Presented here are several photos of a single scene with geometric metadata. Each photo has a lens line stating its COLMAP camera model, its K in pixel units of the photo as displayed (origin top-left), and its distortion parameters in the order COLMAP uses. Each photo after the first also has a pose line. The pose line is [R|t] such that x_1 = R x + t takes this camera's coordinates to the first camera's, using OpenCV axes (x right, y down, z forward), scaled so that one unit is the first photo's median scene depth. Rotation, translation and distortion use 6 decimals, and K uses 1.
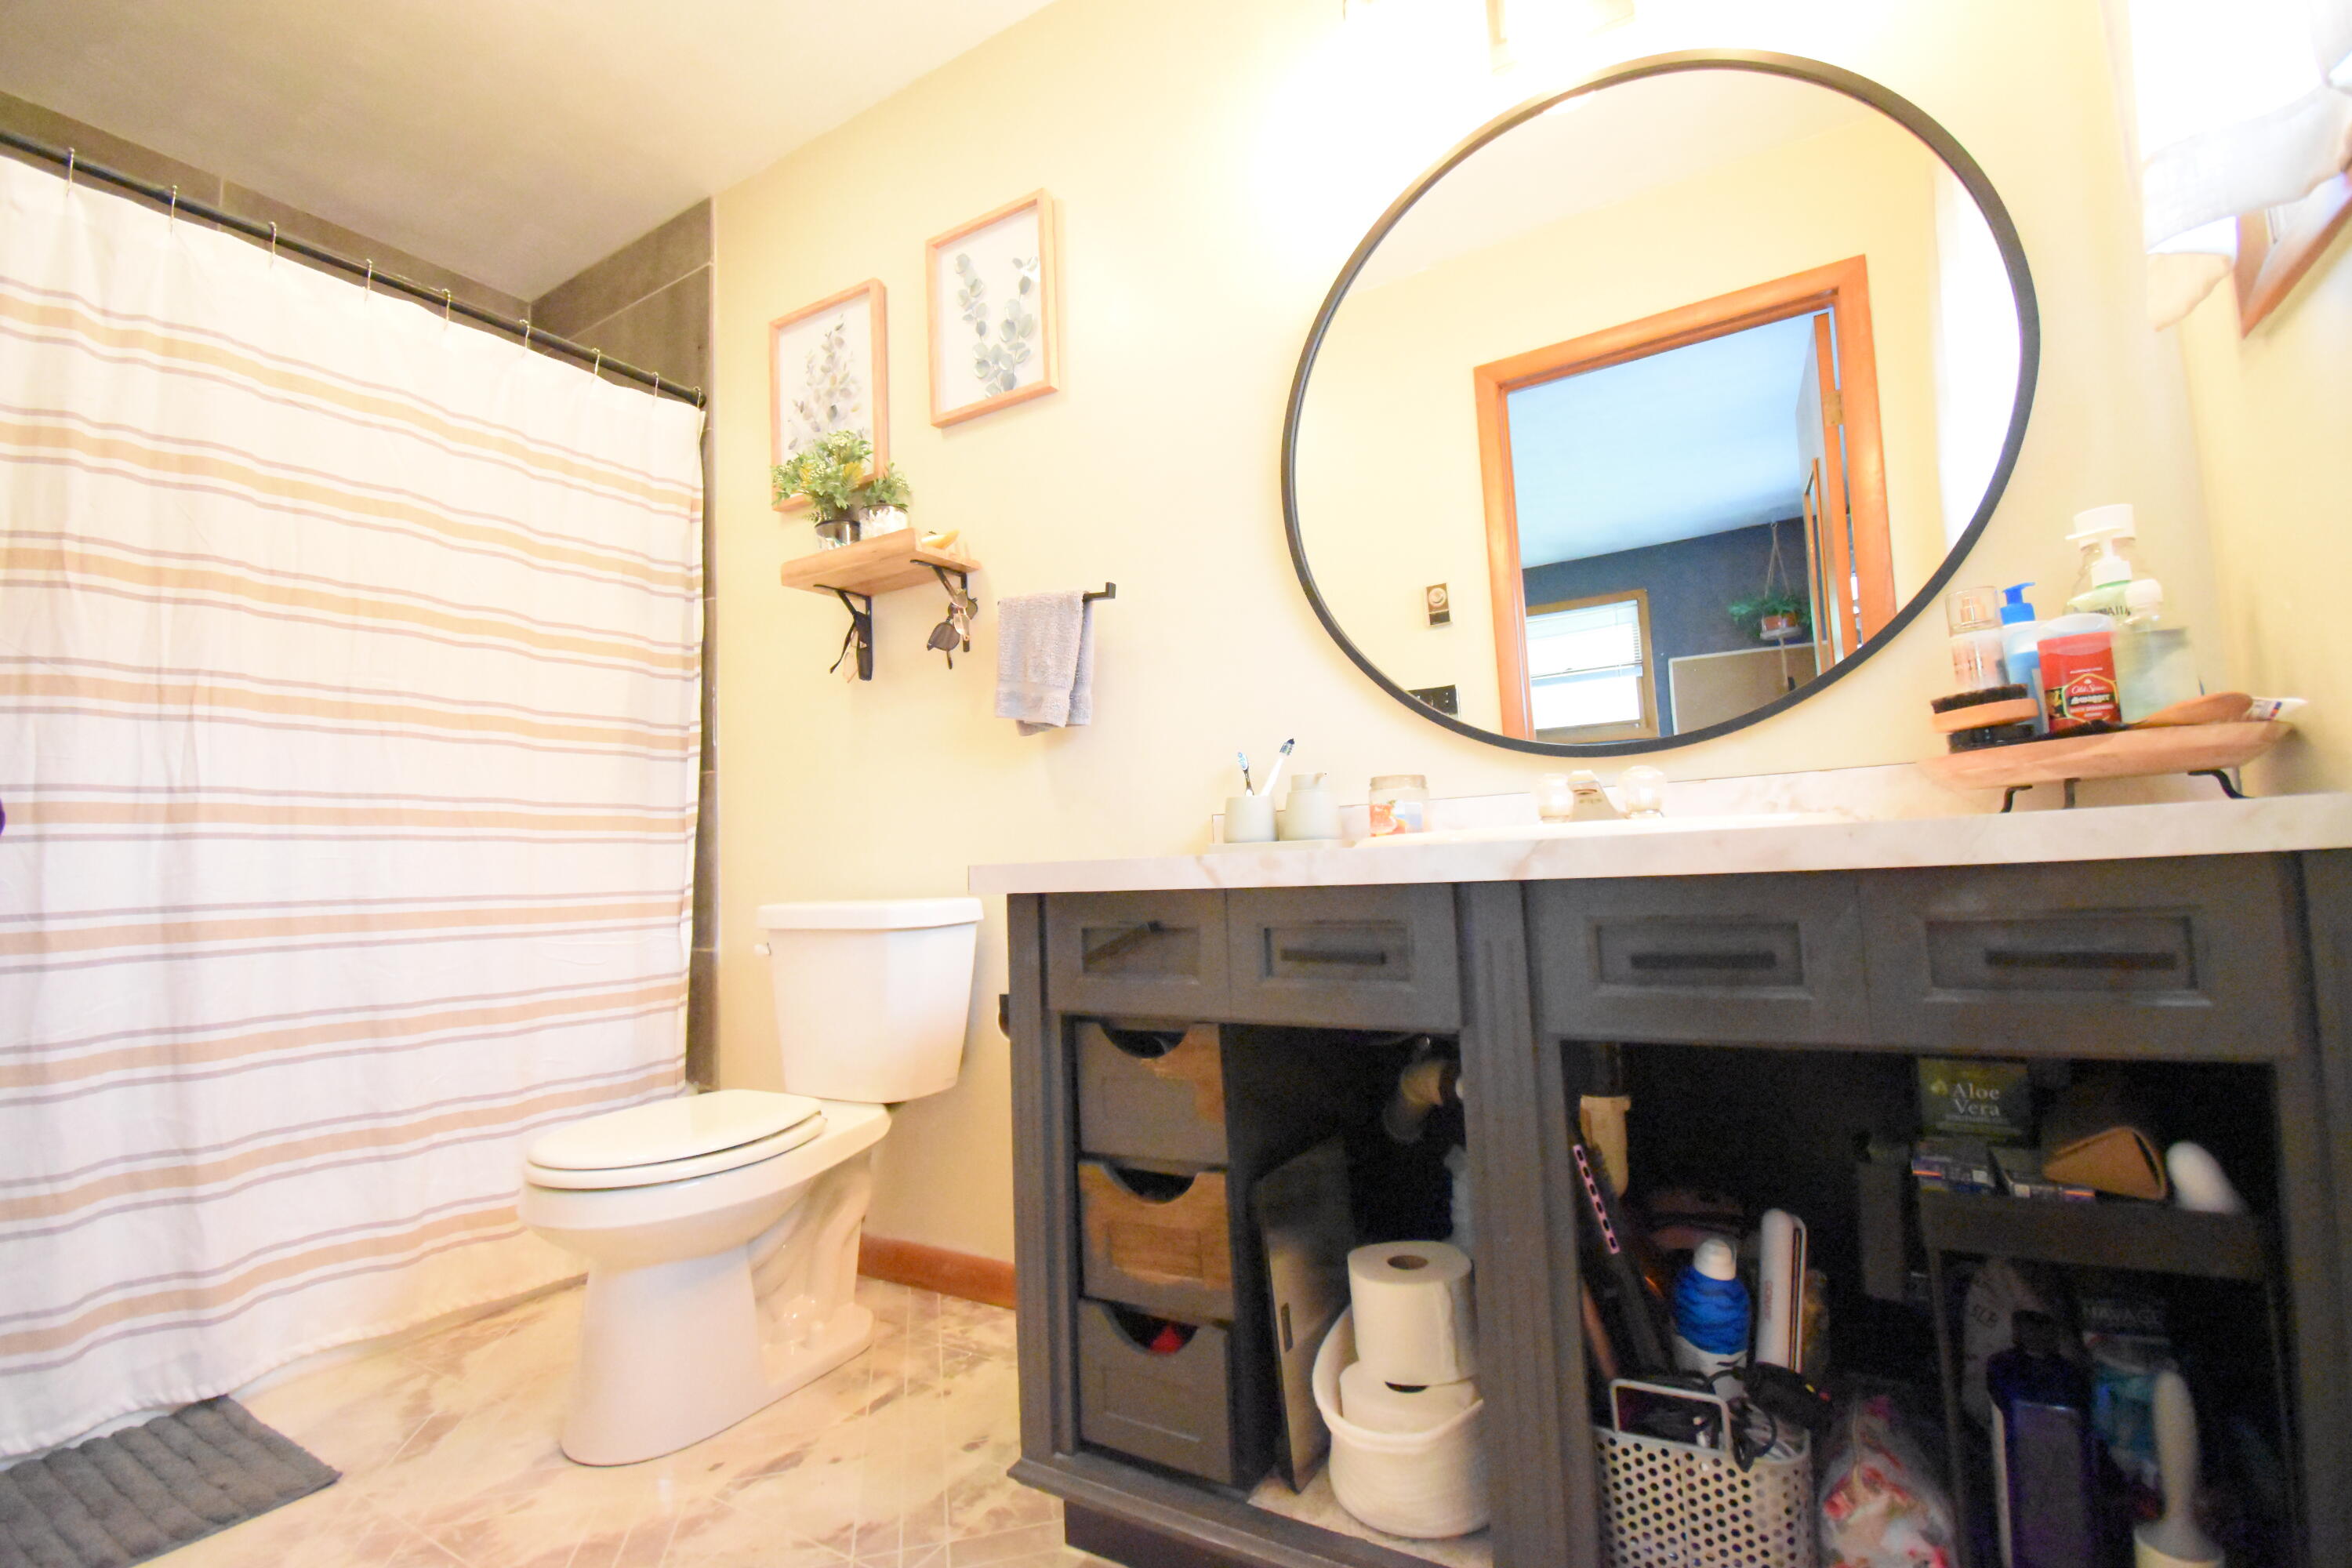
lens RADIAL K [[1035.5, 0, 1175.6], [0, 1035.5, 788.2], [0, 0, 1]] dist [0.013902, -0.022169]
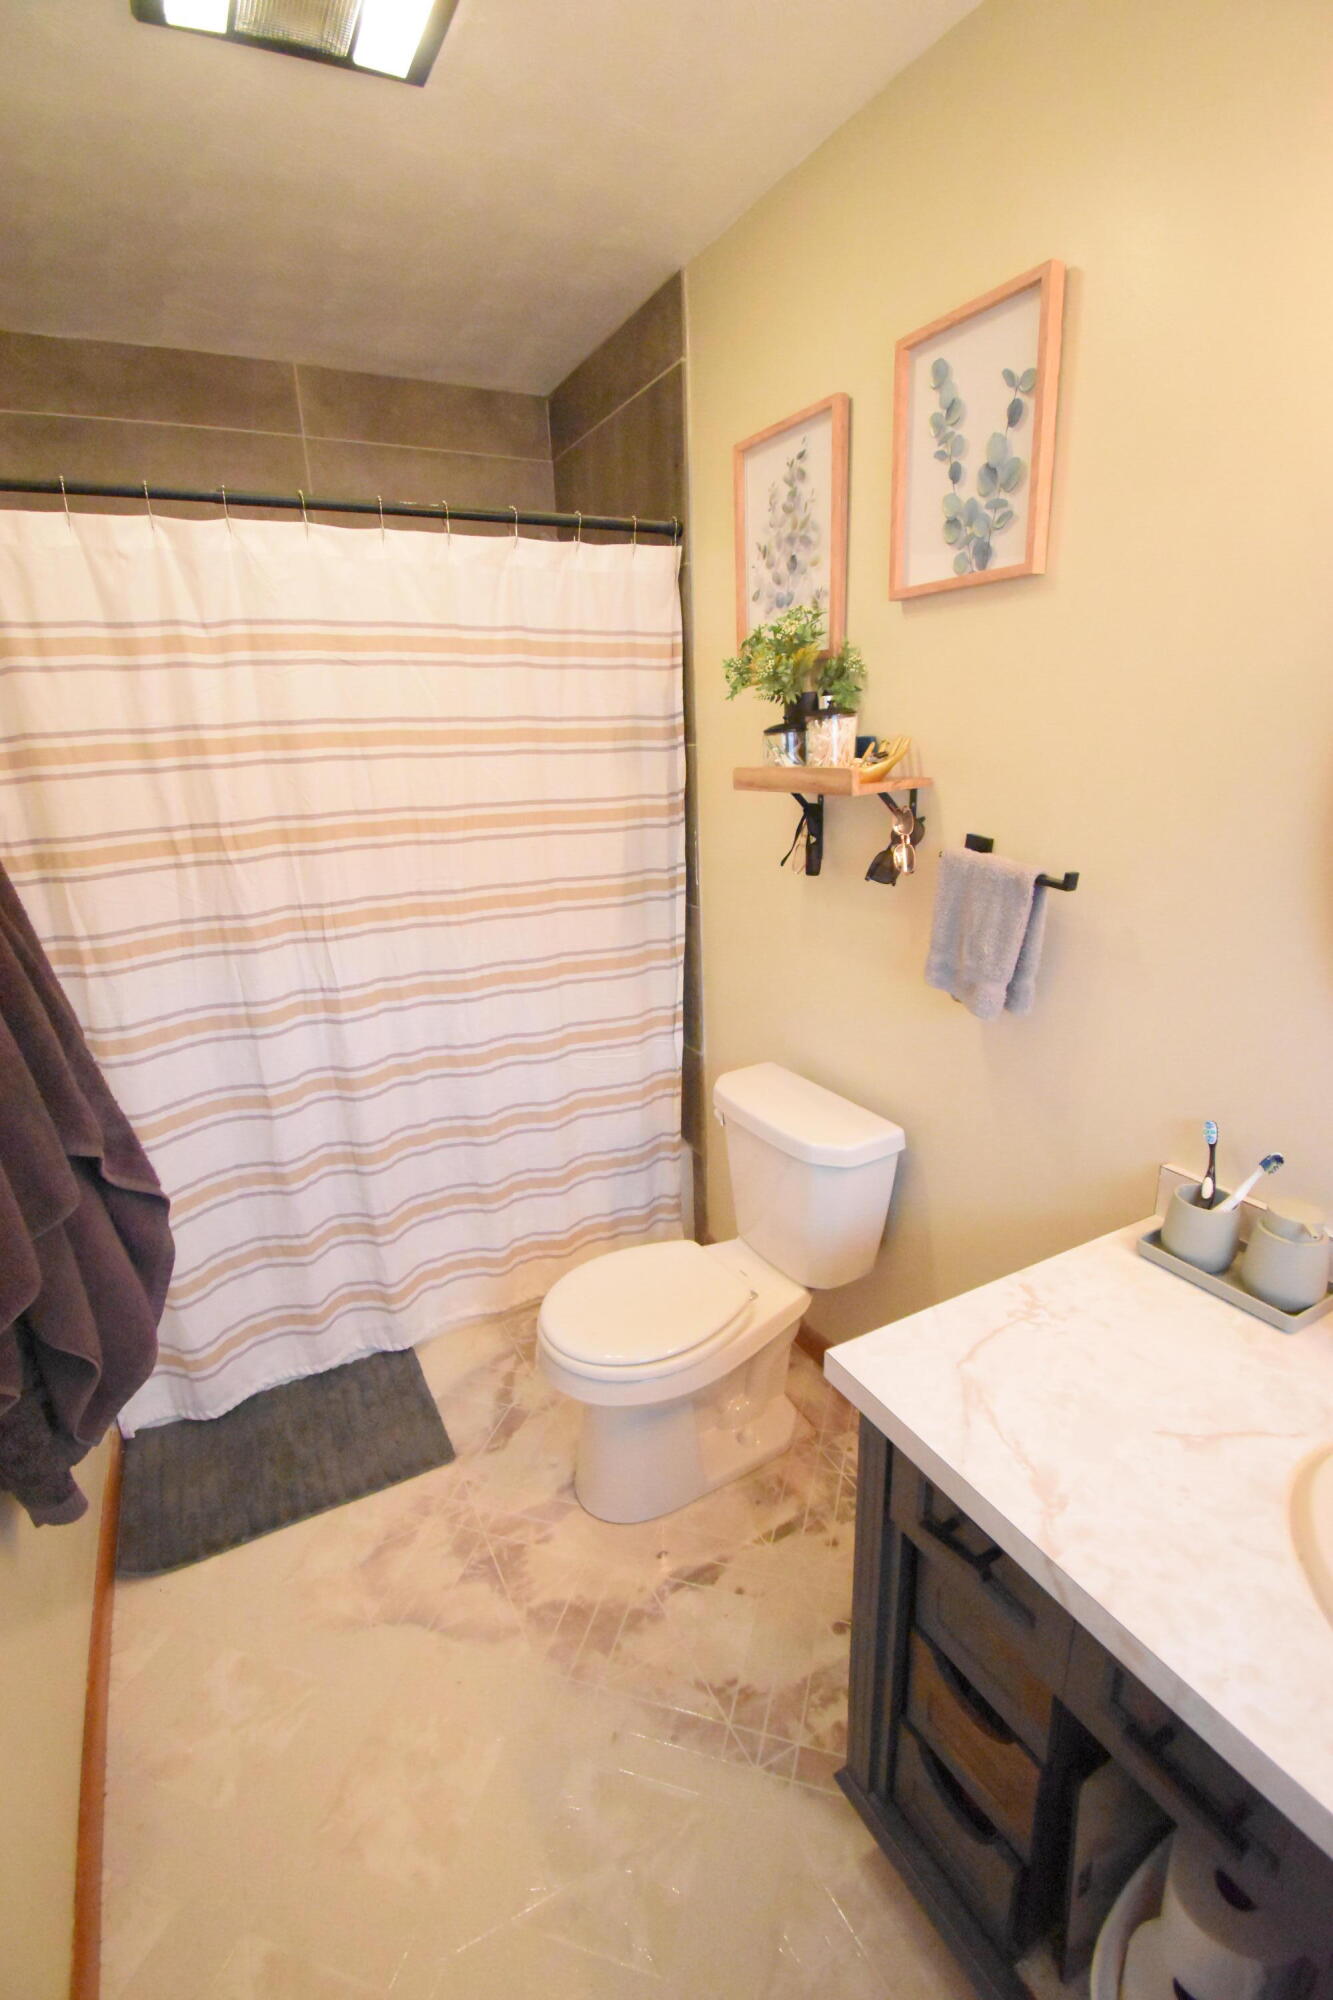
lens RADIAL K [[880.5, 0, 674.2], [0, 880.5, 1005.7], [0, 0, 1]] dist [0.013902, -0.022169]
pose [[0.862363, 0.158569, -0.480818, 0.017659], [0.036784, 0.927555, 0.371872, -0.359013], [0.504953, -0.338375, 0.794056, 0.243666]]
